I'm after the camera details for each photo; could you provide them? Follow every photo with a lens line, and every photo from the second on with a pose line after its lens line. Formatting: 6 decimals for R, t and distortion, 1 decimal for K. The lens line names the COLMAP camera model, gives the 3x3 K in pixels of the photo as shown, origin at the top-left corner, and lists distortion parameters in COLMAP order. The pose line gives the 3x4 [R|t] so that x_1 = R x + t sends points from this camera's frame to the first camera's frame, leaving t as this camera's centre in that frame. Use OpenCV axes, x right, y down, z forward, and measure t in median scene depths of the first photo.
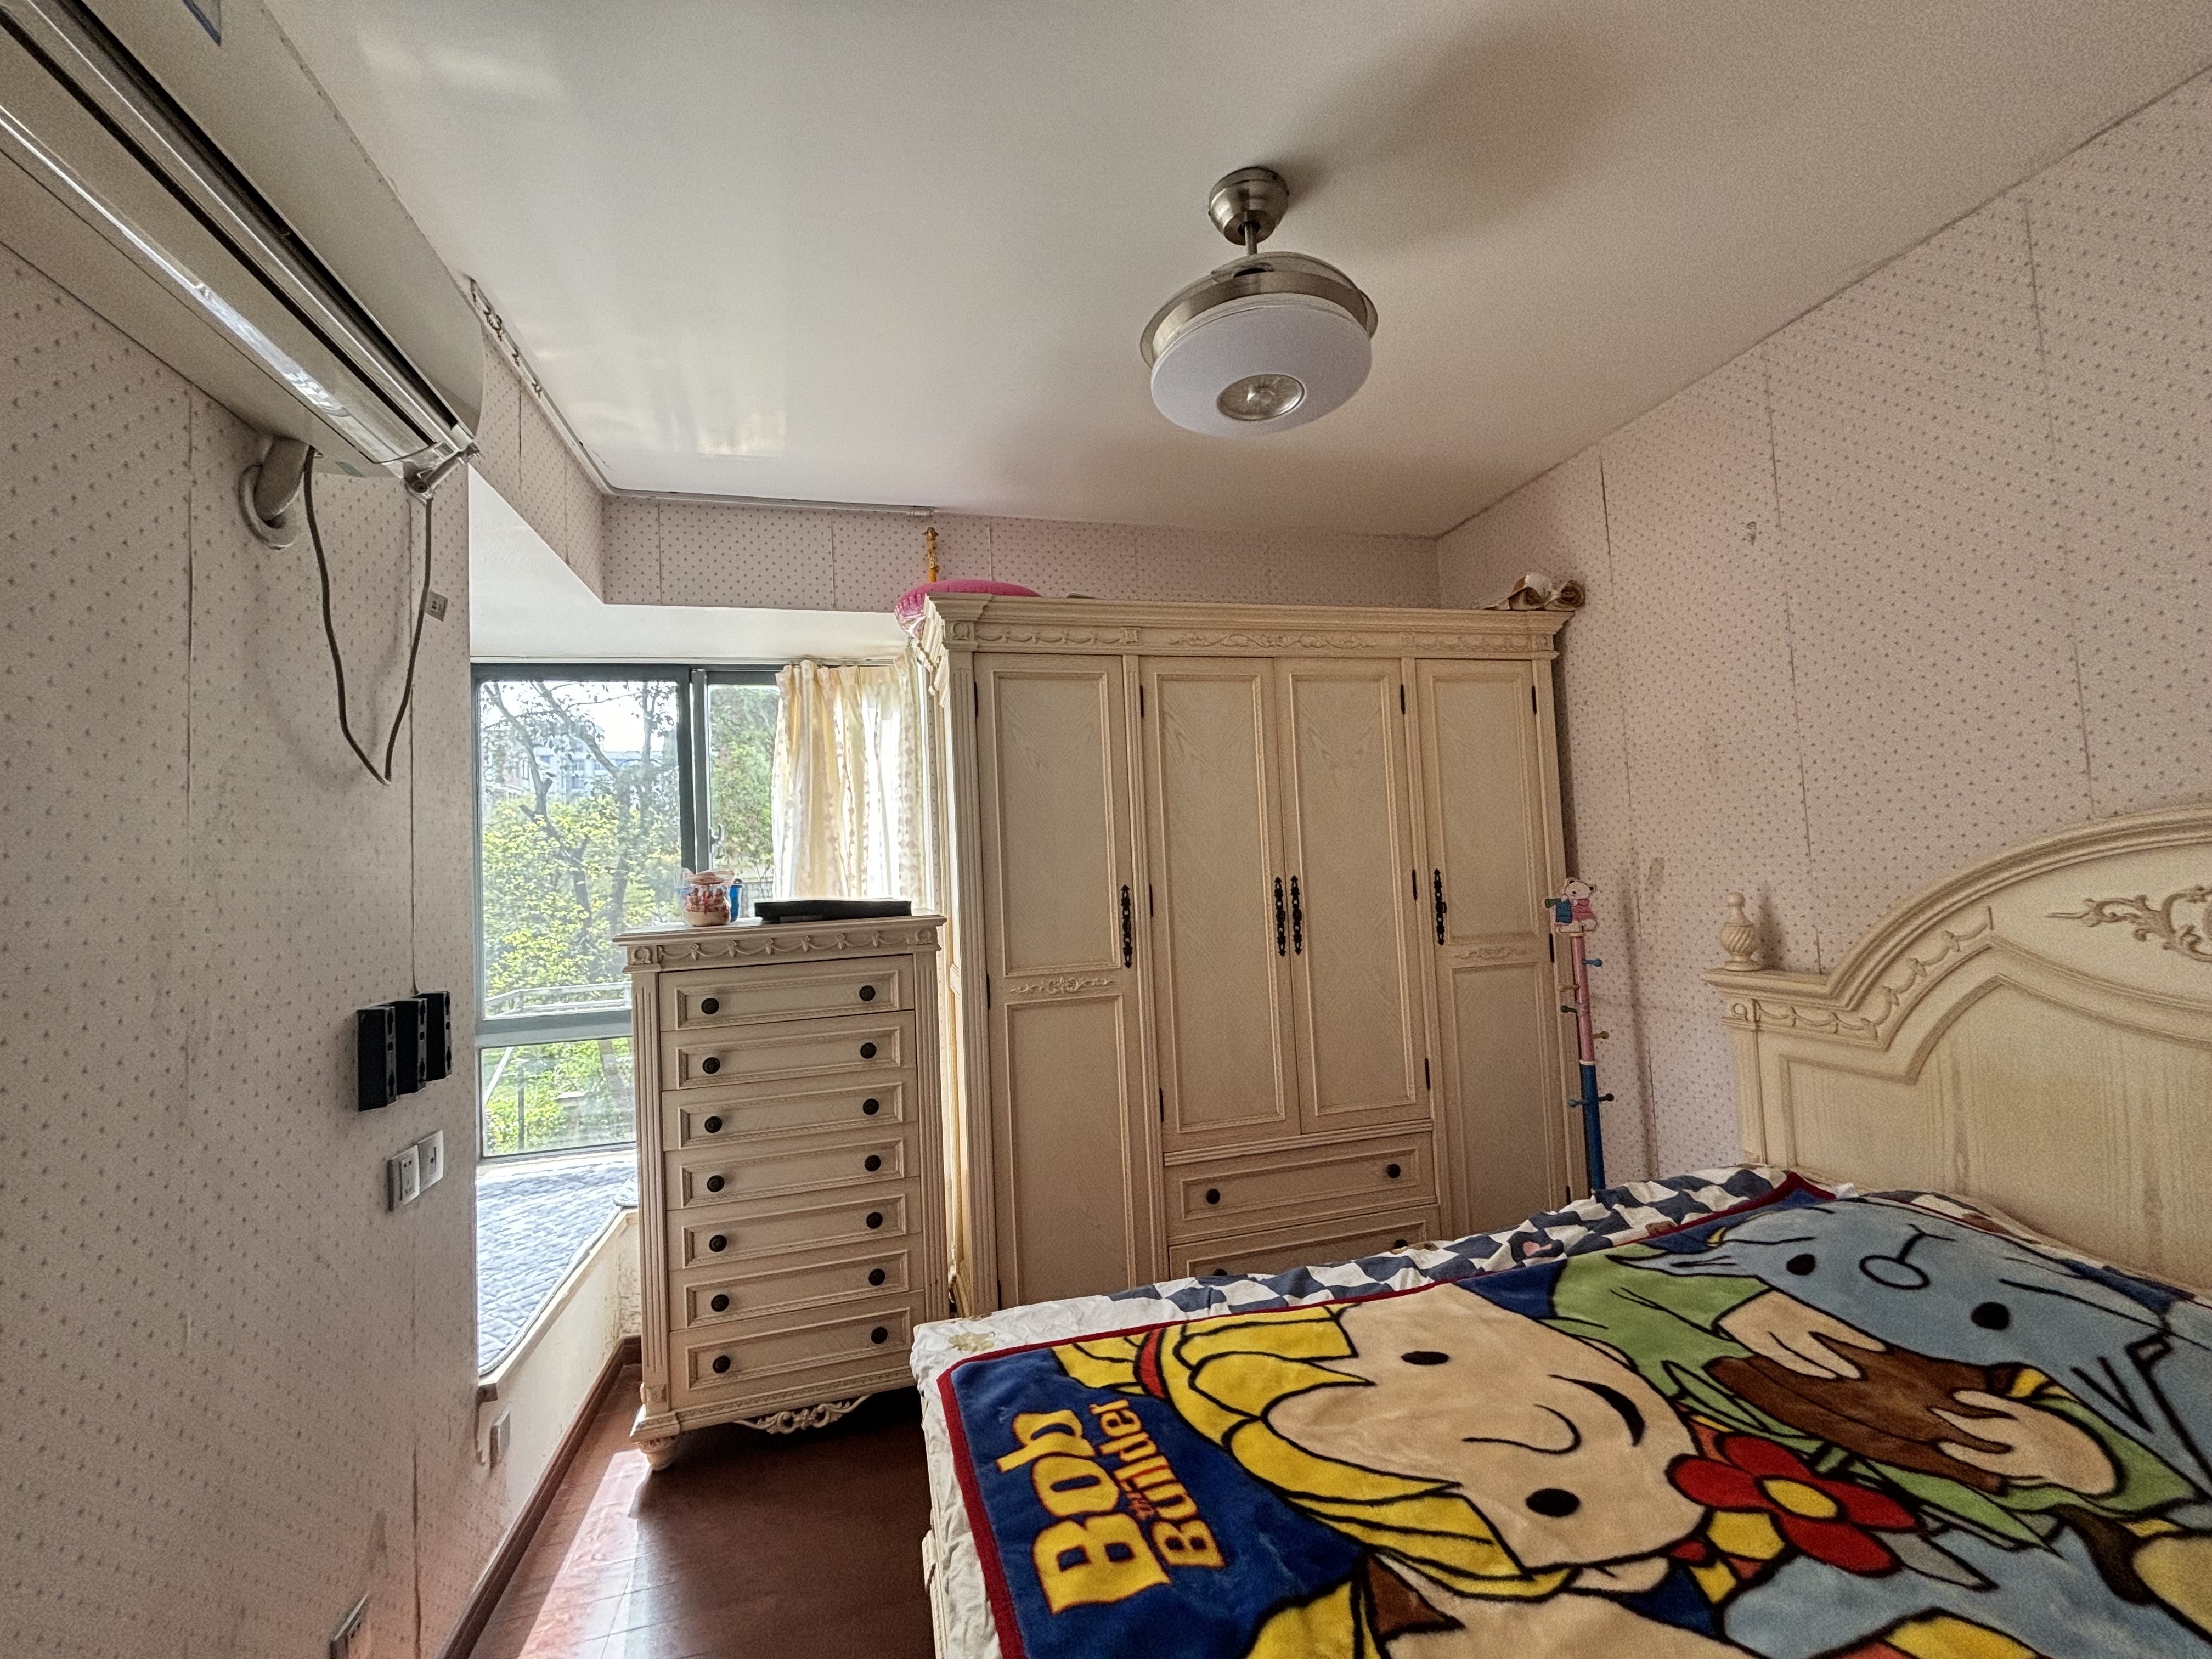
lens RADIAL K [[888.0, 0, 1110.1], [0, 888.0, 828.5], [0, 0, 1]] dist [0.001904, 0.000253]
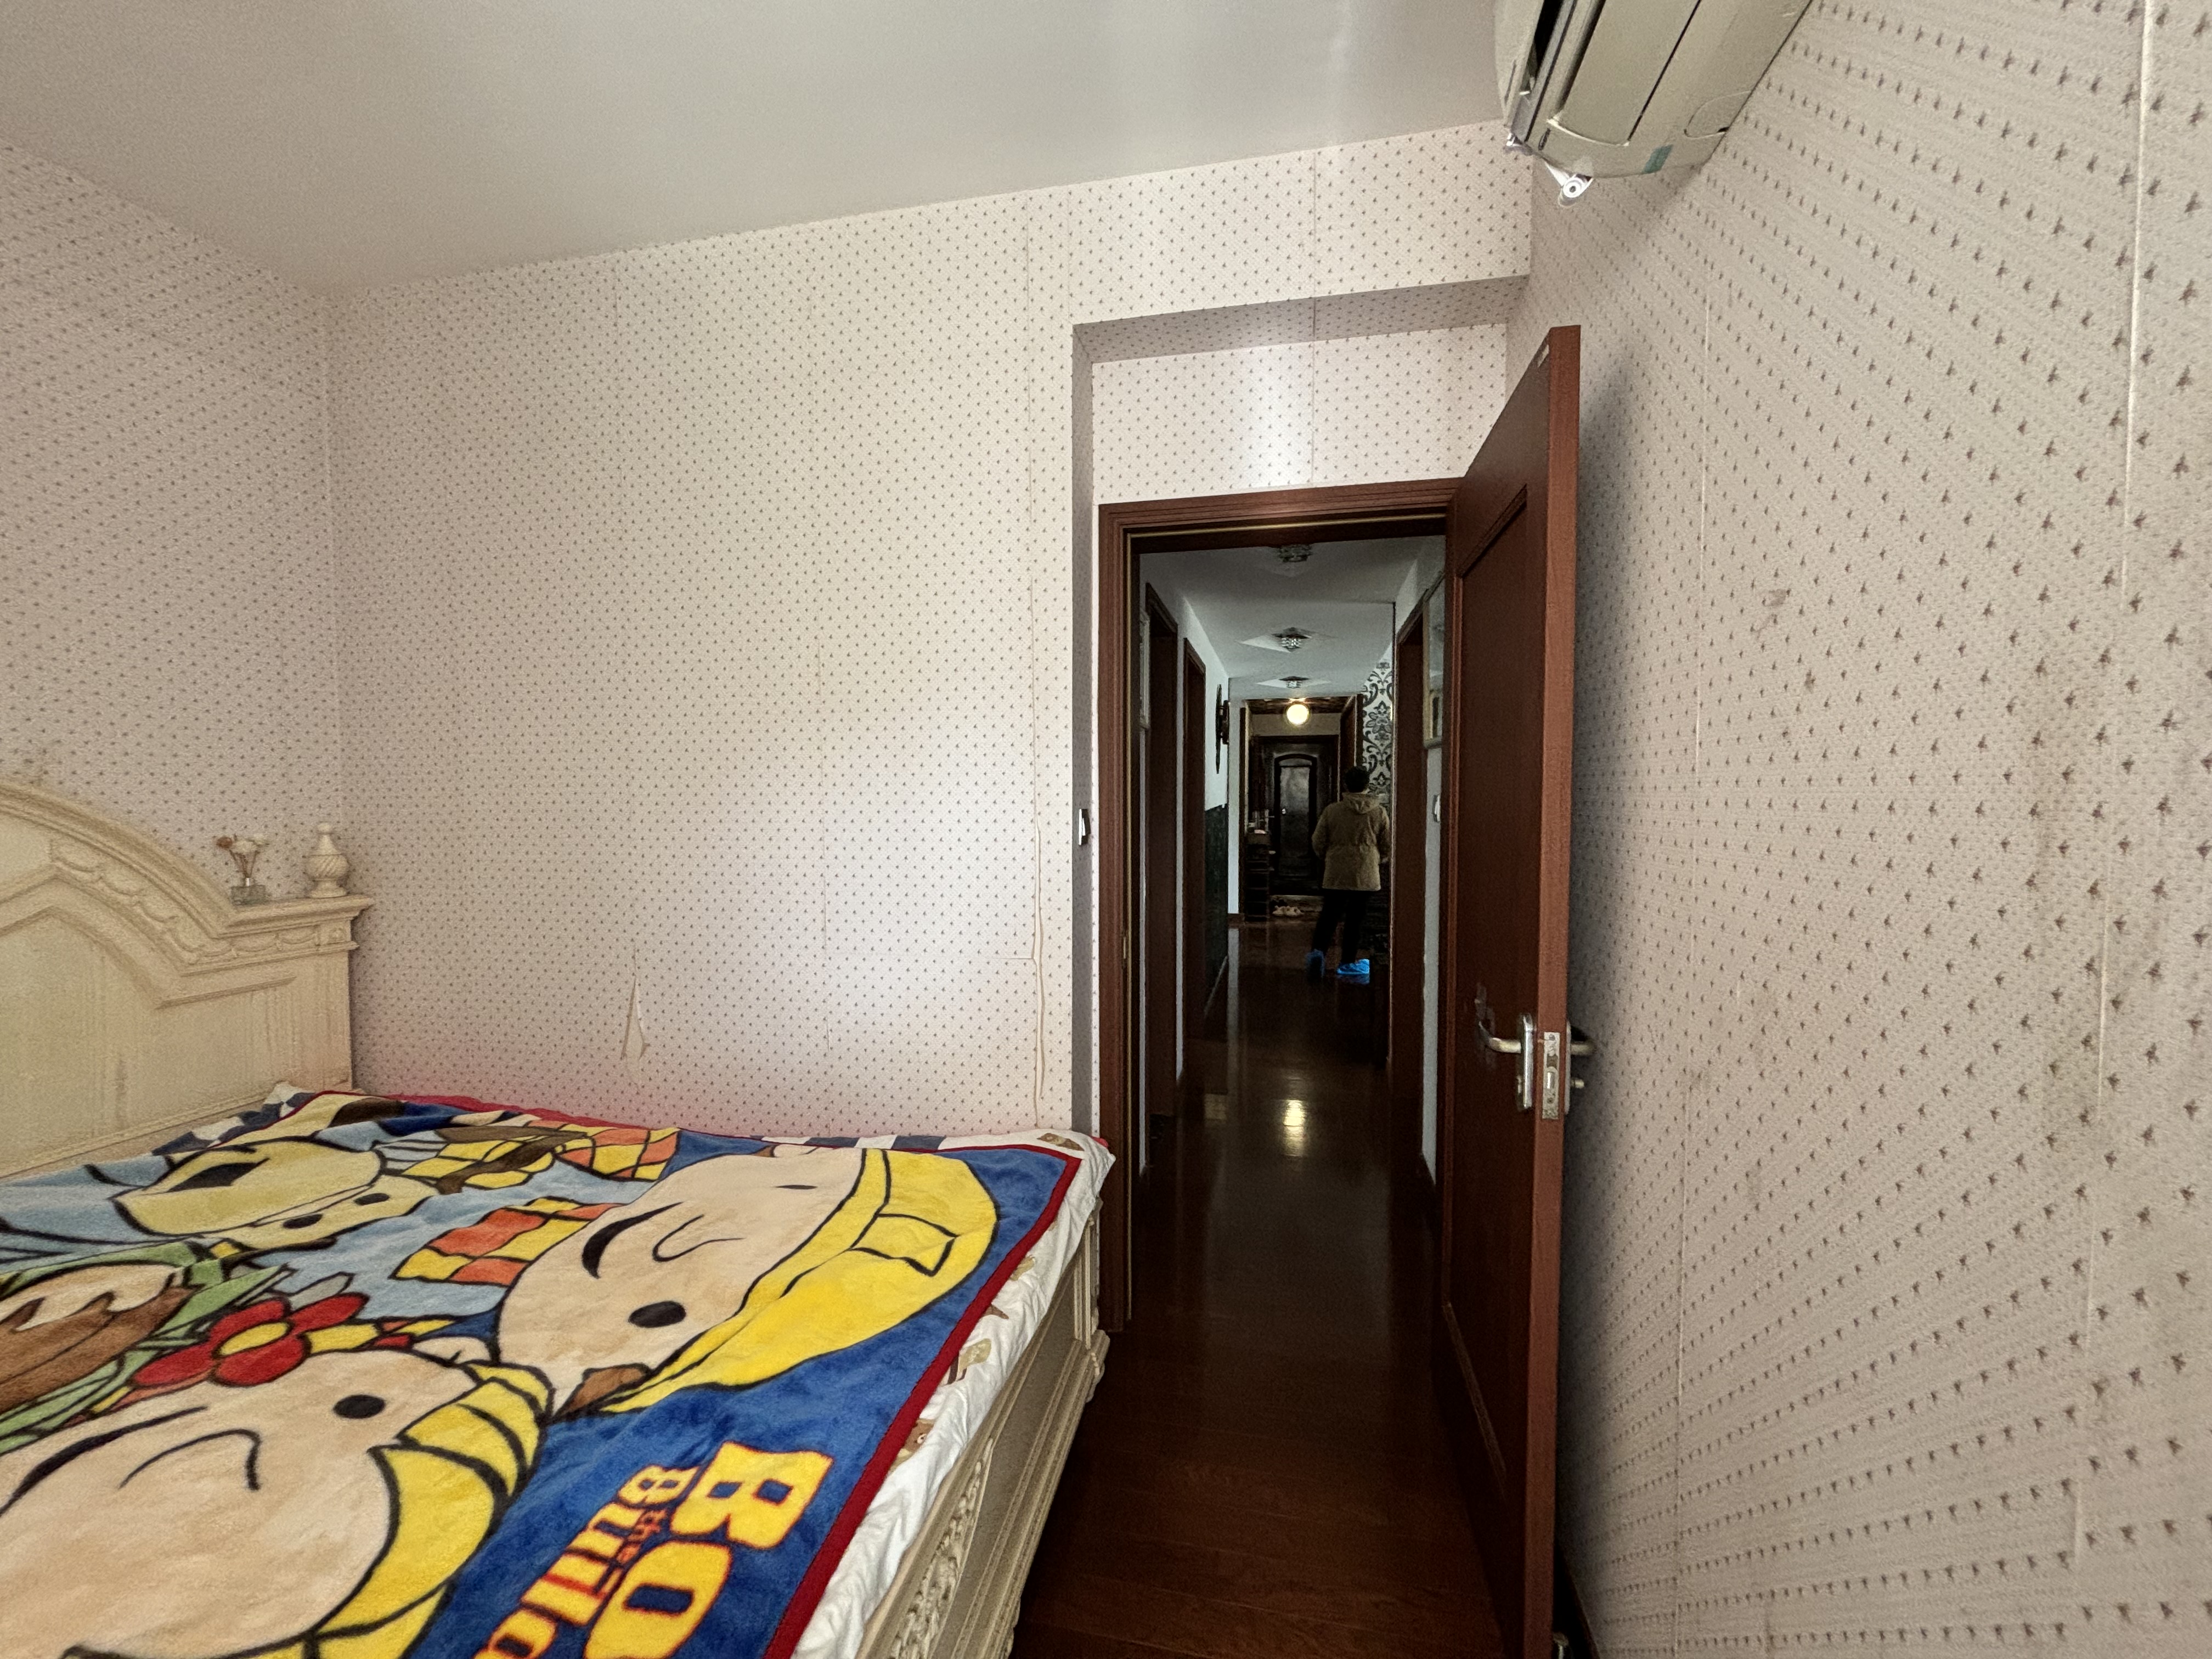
lens RADIAL K [[888.0, 0, 1108.9], [0, 888.0, 826.7], [0, 0, 1]] dist [0.001904, 0.000253]
pose [[-0.888818, 0.027242, 0.457450, -0.744670], [0.019511, 0.999576, -0.021617, 0.159727], [-0.457845, -0.010288, -0.888973, 1.578828]]
